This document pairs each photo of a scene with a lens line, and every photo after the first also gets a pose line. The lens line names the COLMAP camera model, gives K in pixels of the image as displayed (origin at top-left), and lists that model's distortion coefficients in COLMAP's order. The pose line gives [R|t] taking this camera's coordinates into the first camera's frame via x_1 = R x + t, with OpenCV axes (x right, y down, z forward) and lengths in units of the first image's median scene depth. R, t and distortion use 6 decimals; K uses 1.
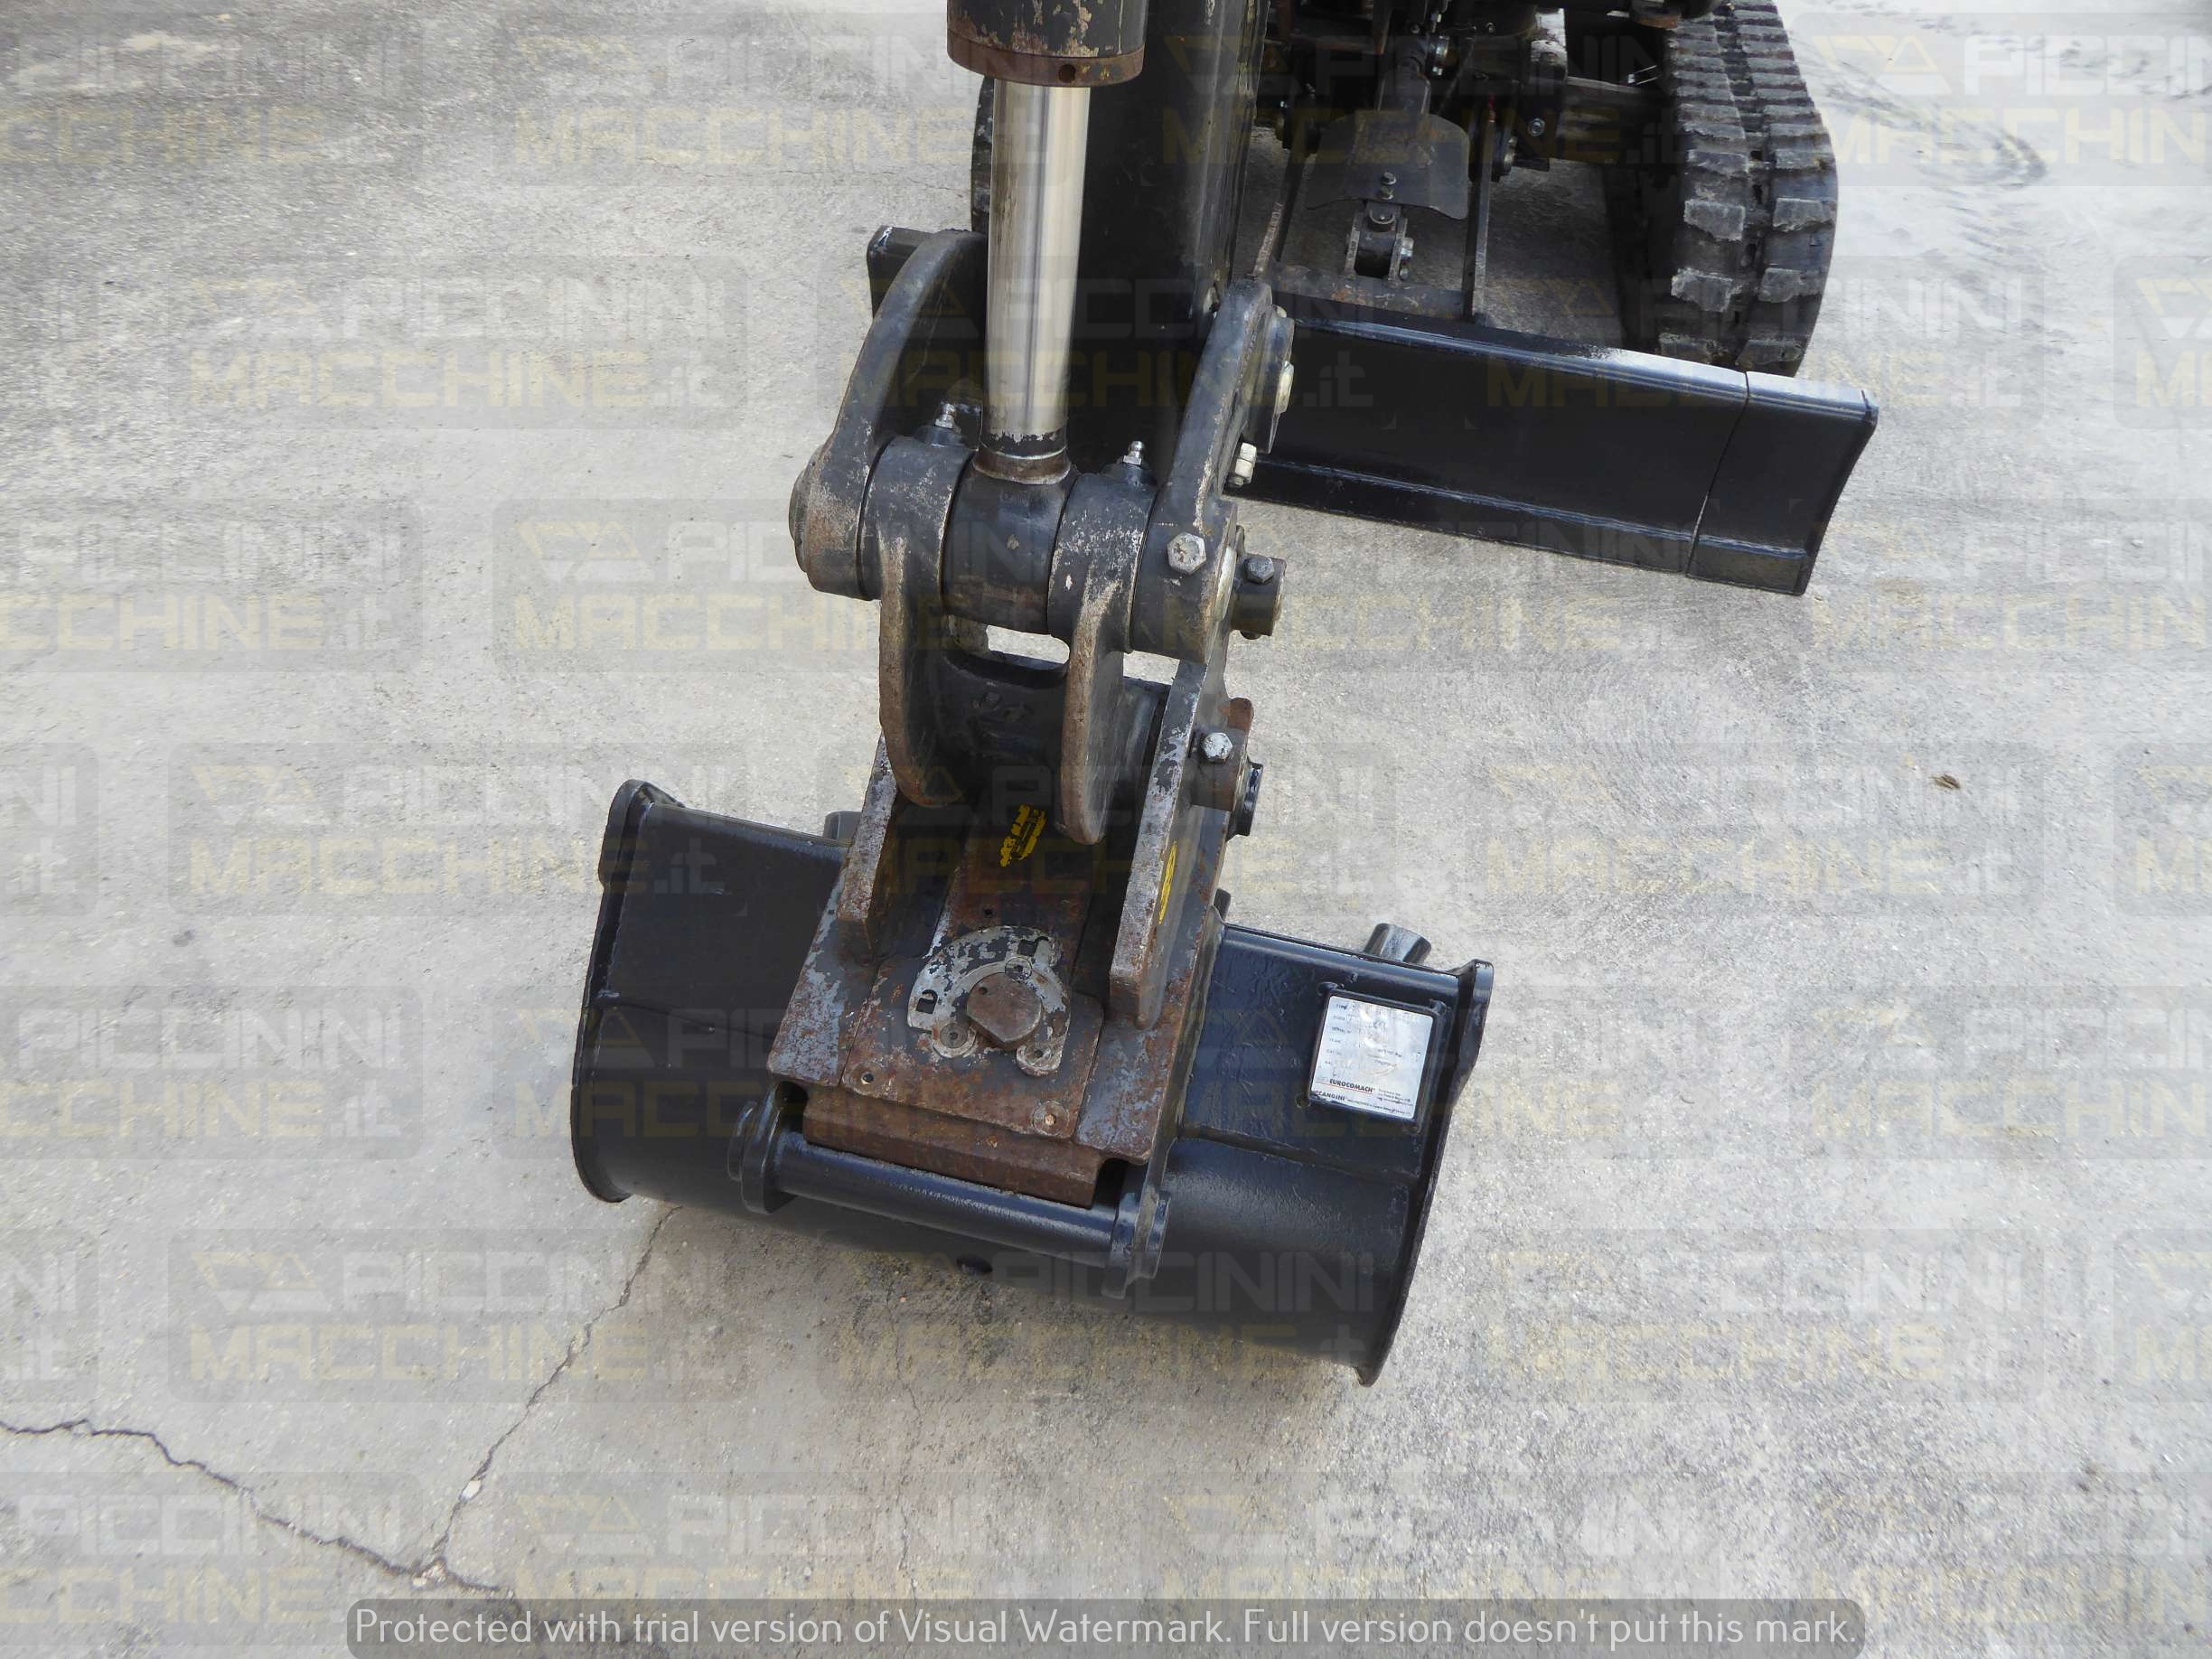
lens RADIAL K [[1569.2, 0, 1106.0], [0, 1569.2, 829.5], [0, 0, 1]] dist [-0.074244, 0.046077]
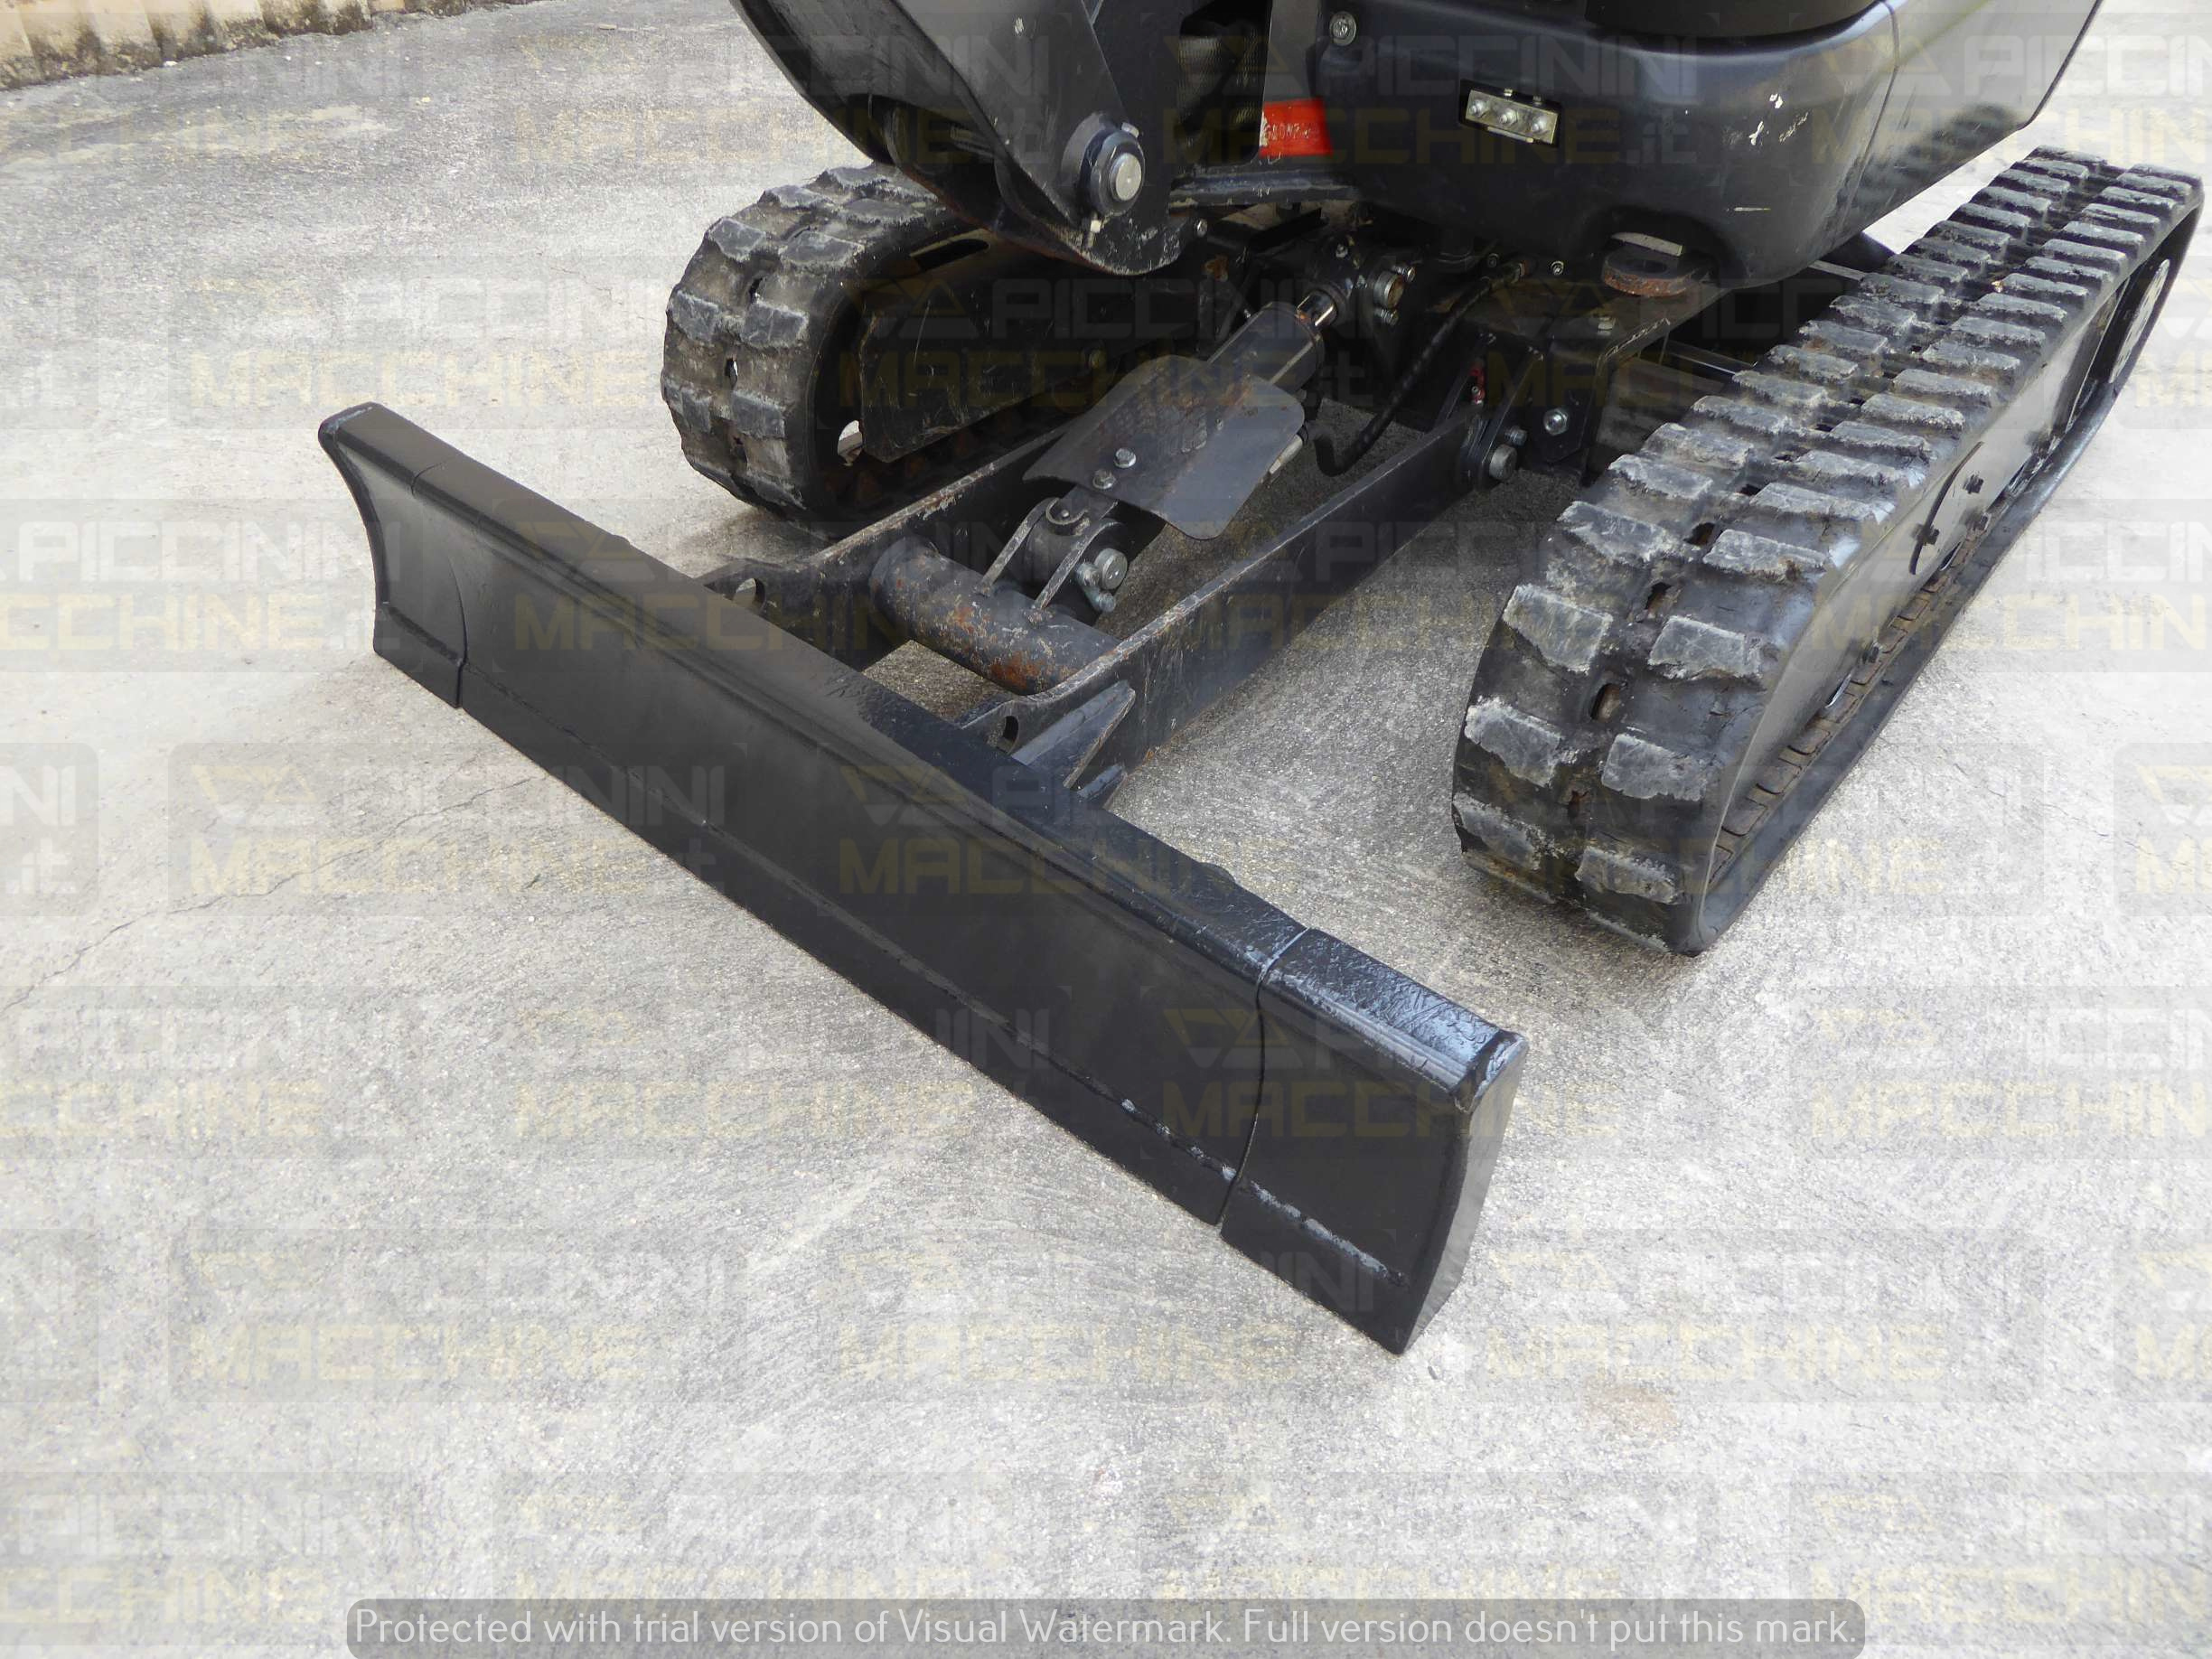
lens RADIAL K [[1569.2, 0, 1106.0], [0, 1569.2, 829.5], [0, 0, 1]] dist [-0.074244, 0.046077]
pose [[0.886738, 0.272639, -0.373314, 0.480617], [-0.305976, 0.951505, -0.031887, -0.257268], [0.346516, 0.142500, 0.927157, 0.426231]]
